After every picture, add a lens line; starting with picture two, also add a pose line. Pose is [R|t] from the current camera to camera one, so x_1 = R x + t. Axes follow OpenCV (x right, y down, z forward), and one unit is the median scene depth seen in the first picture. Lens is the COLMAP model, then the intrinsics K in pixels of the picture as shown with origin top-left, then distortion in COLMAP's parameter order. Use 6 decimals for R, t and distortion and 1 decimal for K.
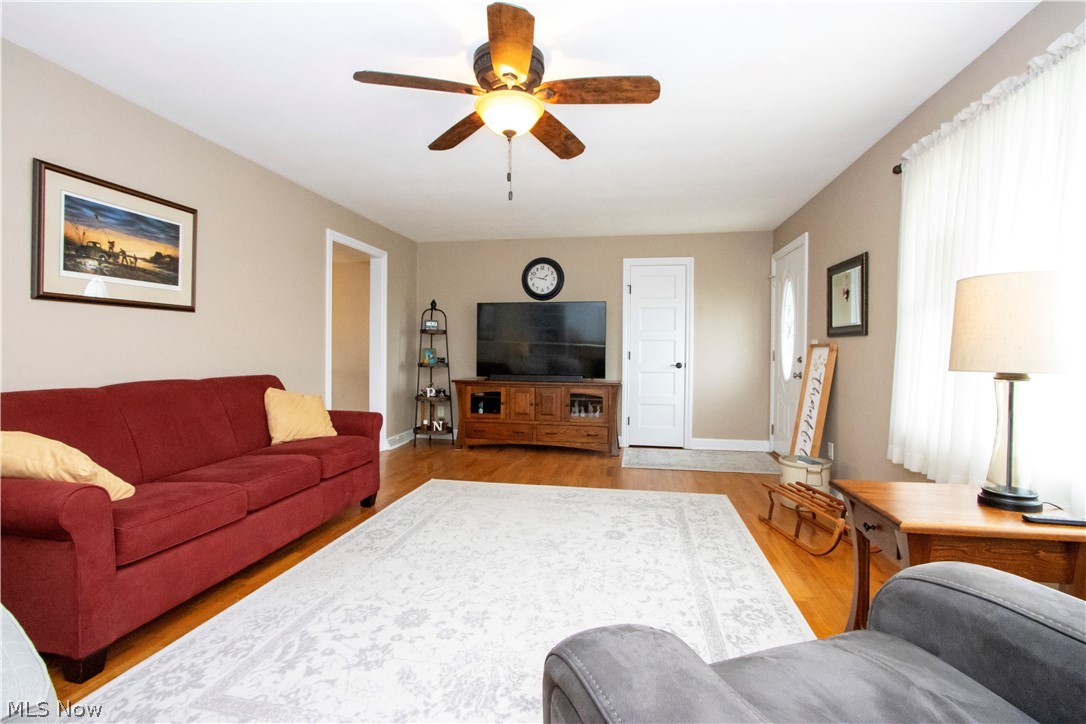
lens RADIAL K [[509.8, 0, 535.4], [0, 509.8, 355.0], [0, 0, 1]] dist [-0.020017, 0.000177]
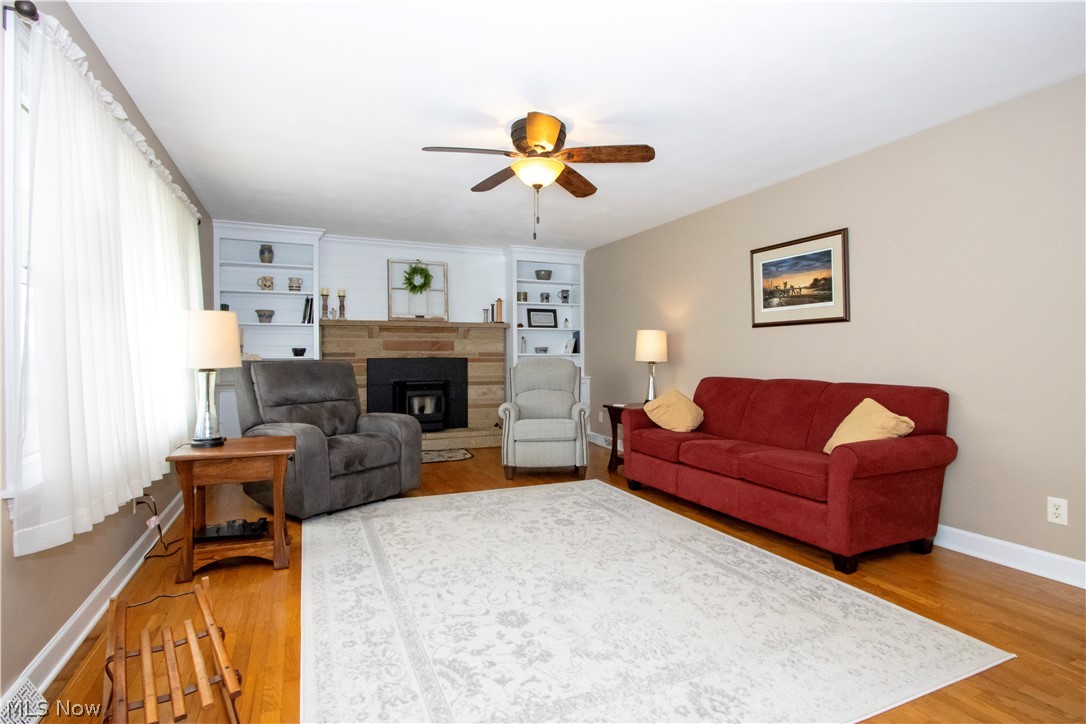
lens RADIAL K [[509.8, 0, 534.0], [0, 509.8, 357.9], [0, 0, 1]] dist [-0.020017, 0.000177]
pose [[-0.822134, -0.001148, -0.569293, 0.571970], [-0.008170, 0.999919, 0.009781, -0.013156], [0.569235, 0.012692, -0.822077, 1.714322]]
